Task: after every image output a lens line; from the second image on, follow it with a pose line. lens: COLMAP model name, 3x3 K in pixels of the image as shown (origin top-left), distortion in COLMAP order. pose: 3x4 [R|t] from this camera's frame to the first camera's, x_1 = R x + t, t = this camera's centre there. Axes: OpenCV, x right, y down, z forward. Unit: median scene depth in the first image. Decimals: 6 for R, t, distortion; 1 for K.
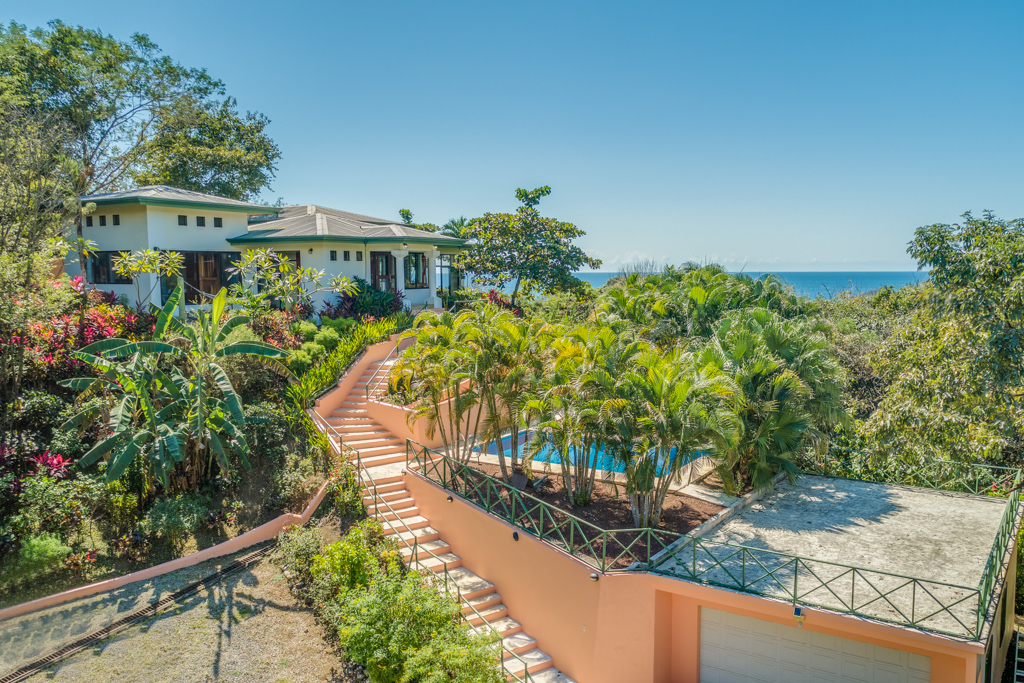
lens RADIAL K [[822.7, 0, 568.0], [0, 822.7, 341.8], [0, 0, 1]] dist [-0.003116, -0.075413]
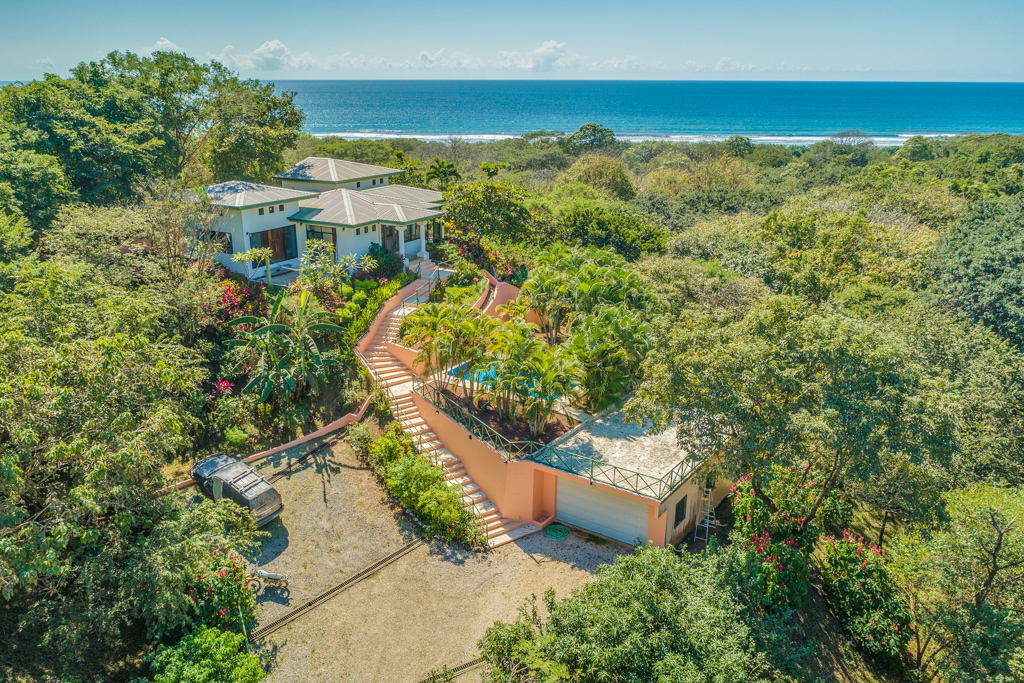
lens RADIAL K [[789.7, 0, 512.0], [0, 789.7, 341.5], [0, 0, 1]] dist [-0.002278, -0.000587]
pose [[0.999074, 0.025884, -0.034359, 0.086541], [-0.018052, 0.977255, 0.211298, -0.352254], [0.039047, -0.210482, 0.976818, -0.730033]]
